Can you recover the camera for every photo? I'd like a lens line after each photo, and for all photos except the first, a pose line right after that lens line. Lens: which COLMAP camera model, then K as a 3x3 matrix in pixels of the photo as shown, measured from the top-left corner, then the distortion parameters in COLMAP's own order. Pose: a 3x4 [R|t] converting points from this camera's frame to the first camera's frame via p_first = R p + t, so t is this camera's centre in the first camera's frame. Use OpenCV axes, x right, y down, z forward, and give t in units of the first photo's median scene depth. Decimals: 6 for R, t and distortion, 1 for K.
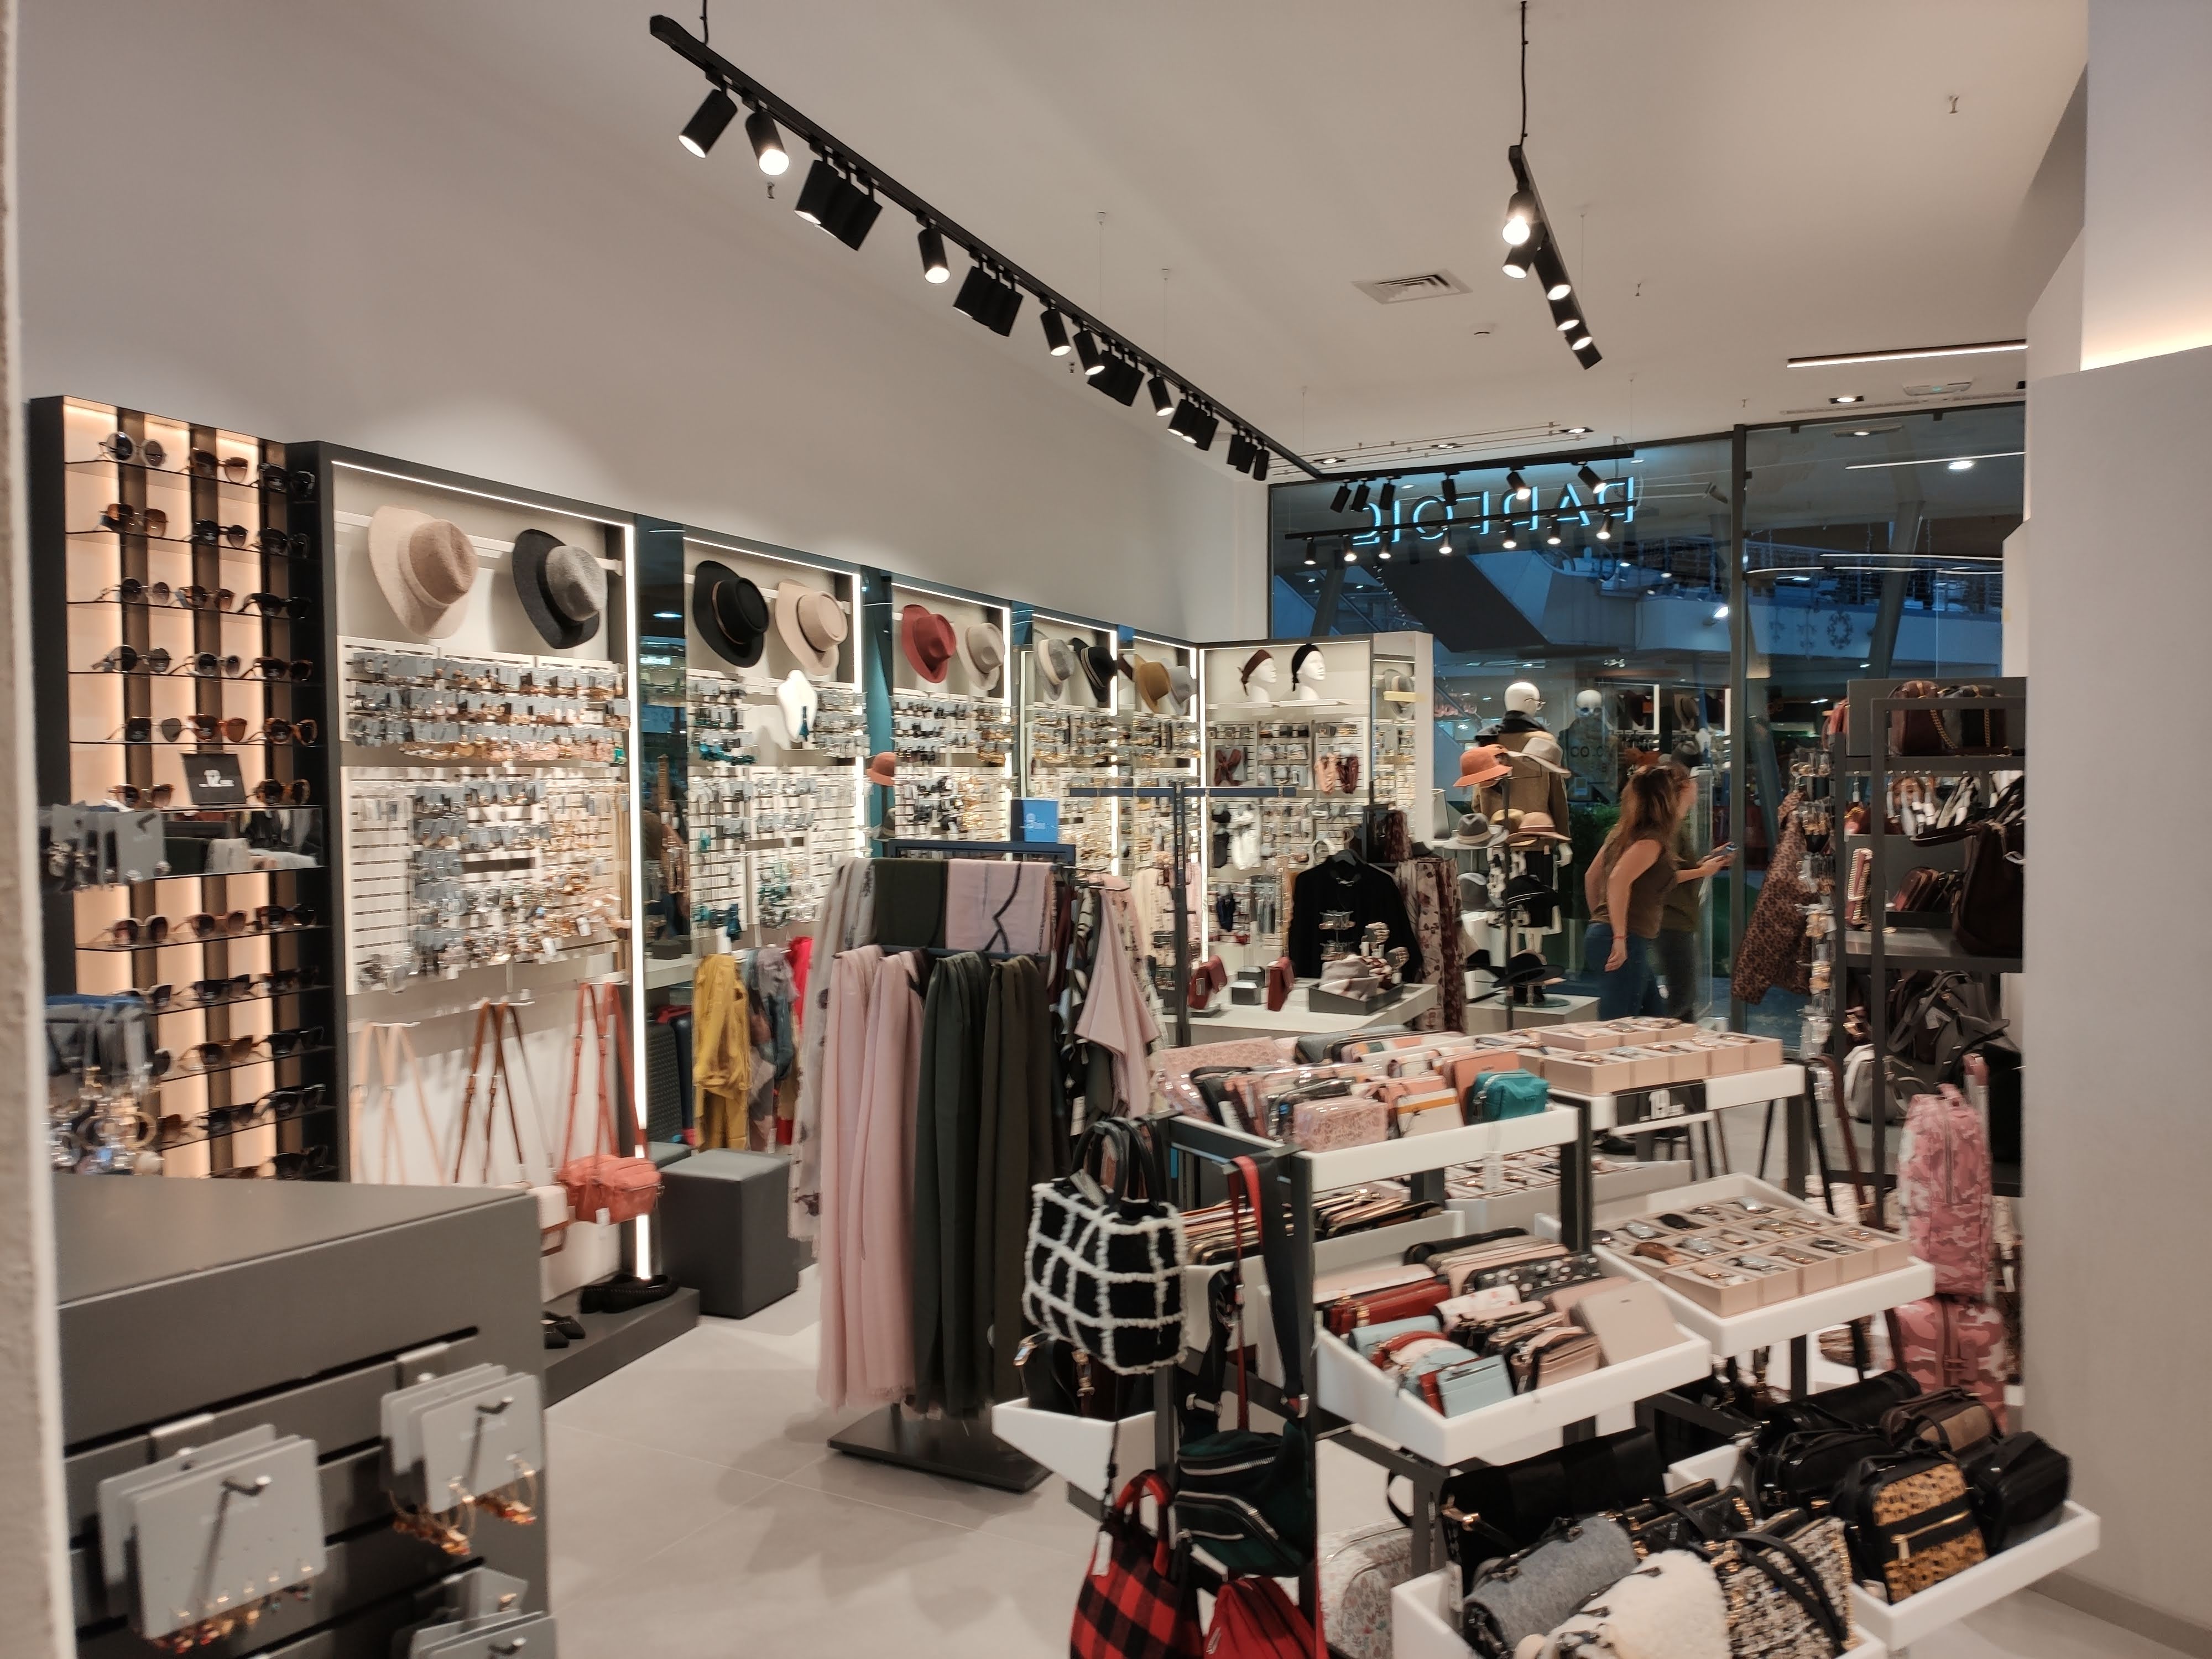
lens RADIAL K [[1689.1, 0, 1102.0], [0, 1689.1, 814.7], [0, 0, 1]] dist [0.092927, -0.136842]
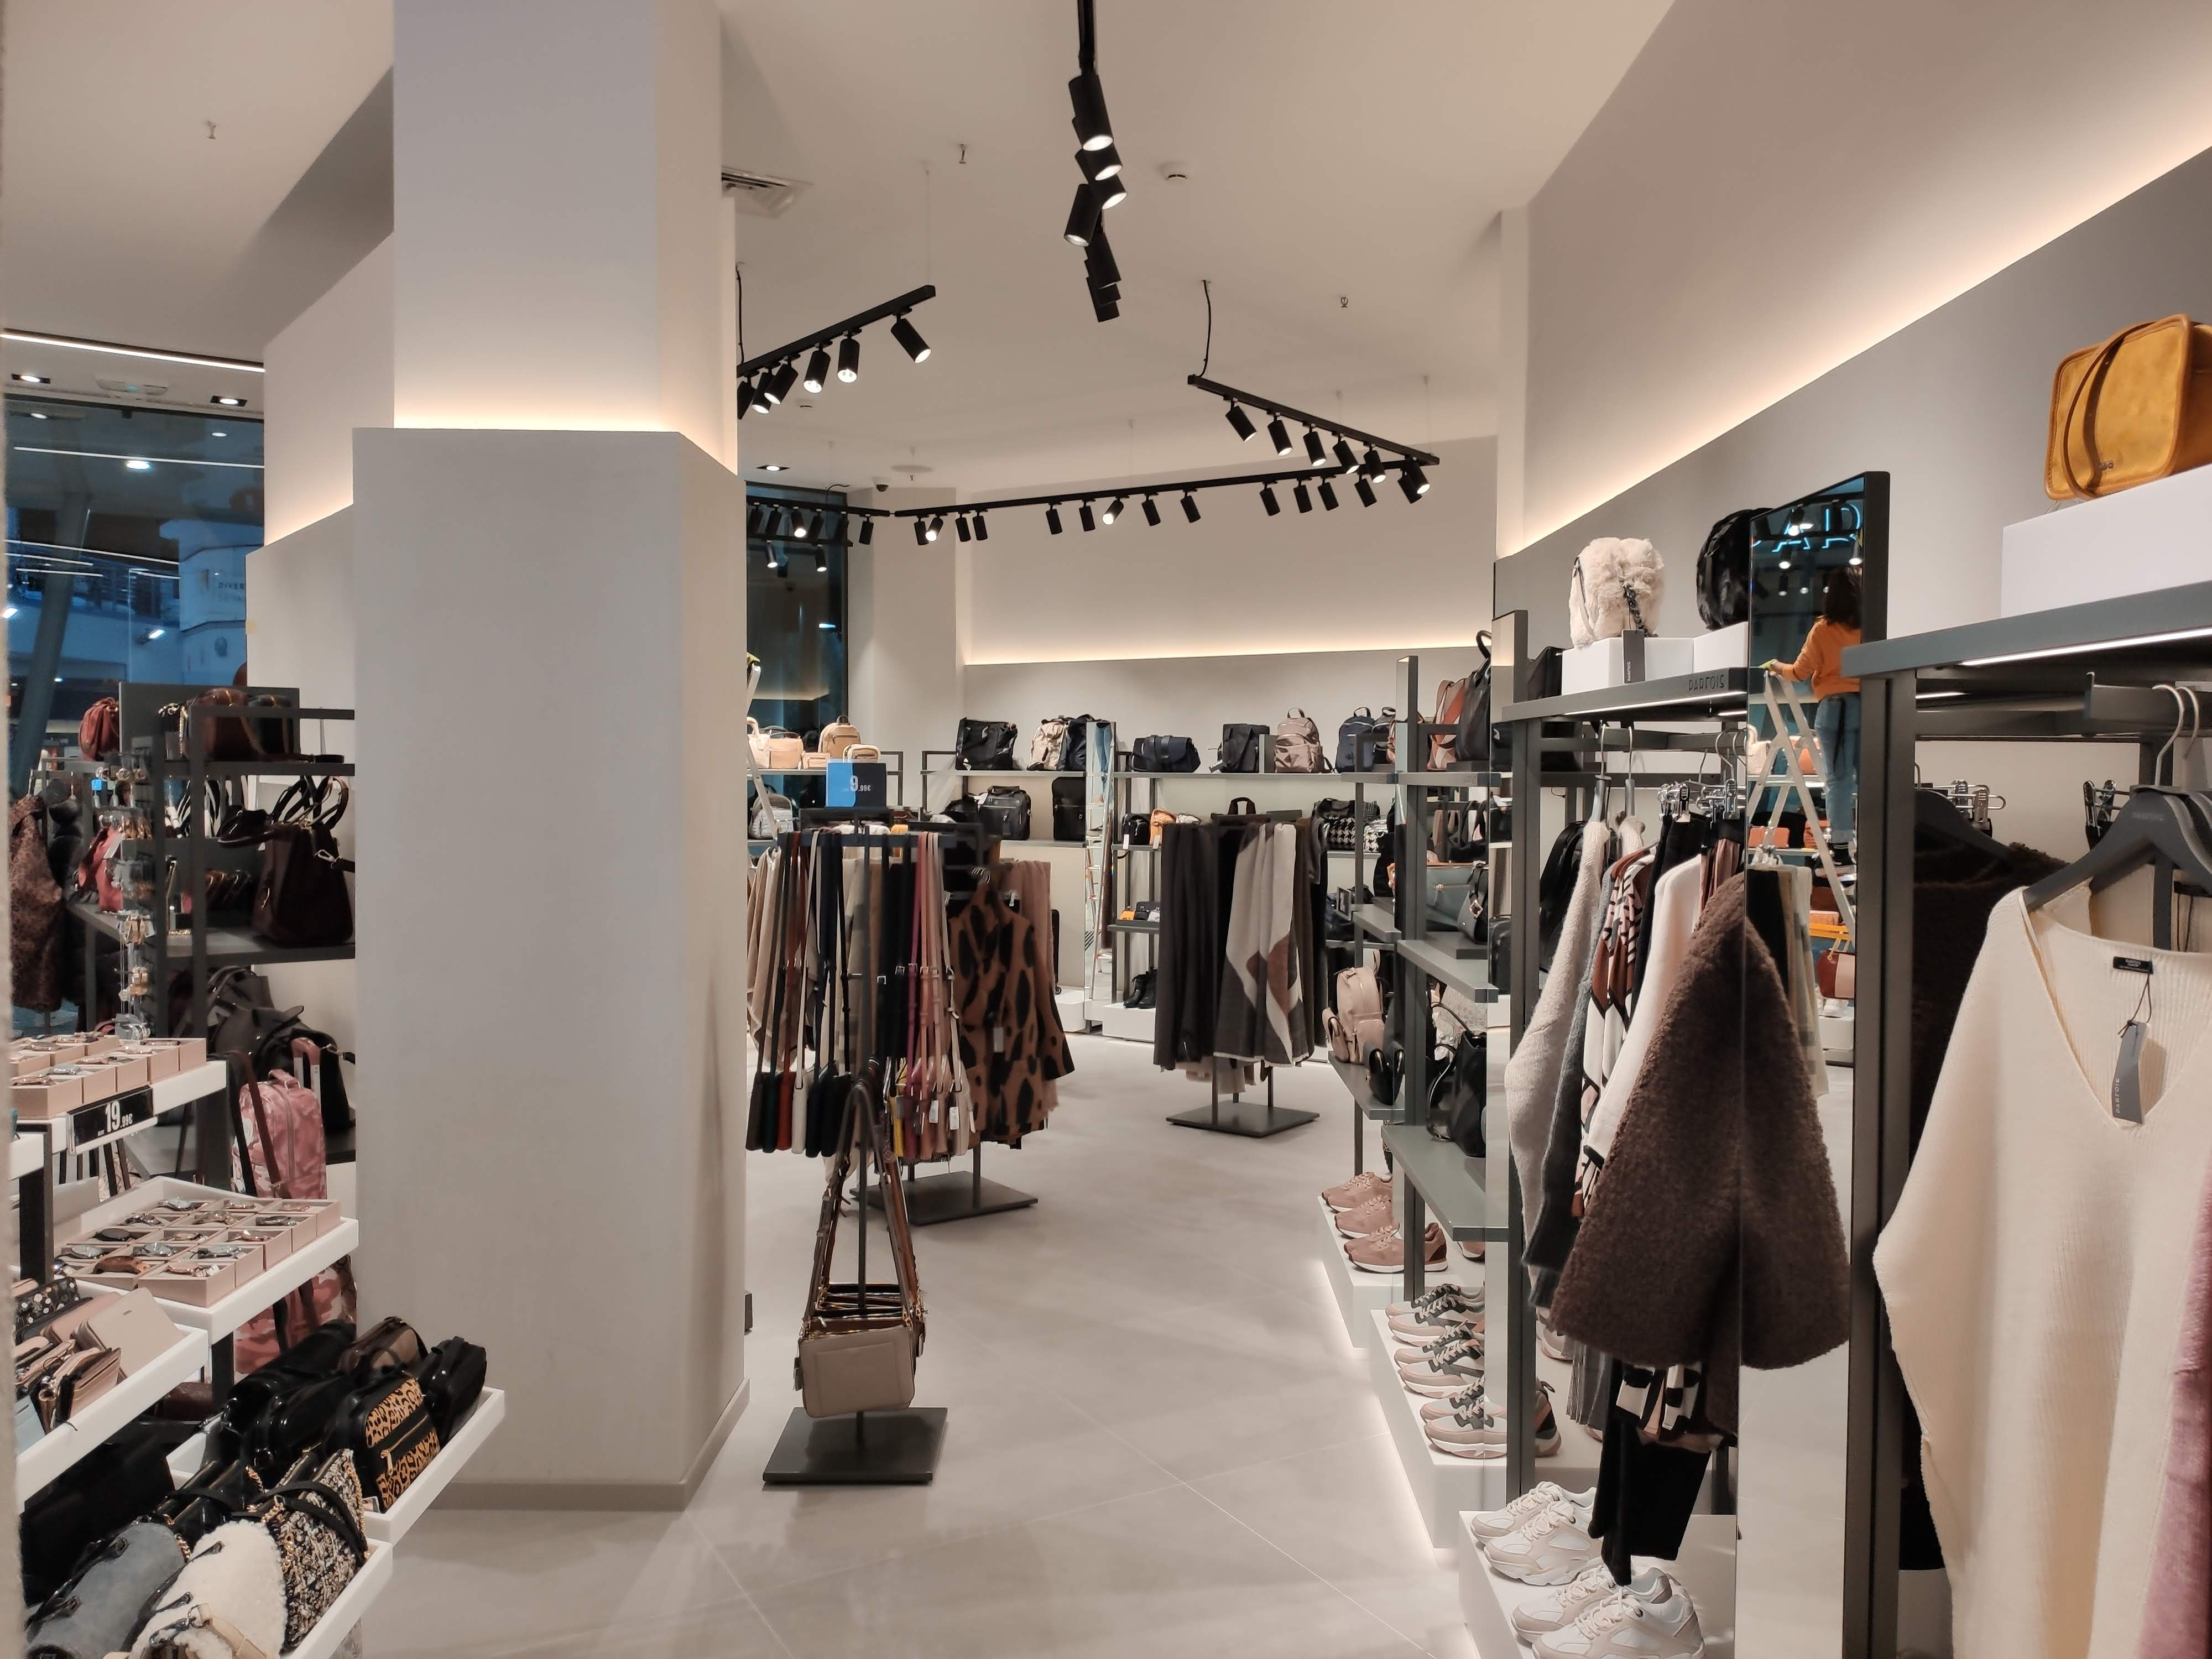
lens RADIAL K [[1758.7, 0, 1106.0], [0, 1758.7, 829.5], [0, 0, 1]] dist [0.005853, 0.003940]
pose [[0.521461, -0.024147, 0.852934, -0.266619], [0.018301, 0.999686, 0.017112, -0.002289], [-0.853079, 0.006687, 0.521739, -0.018992]]
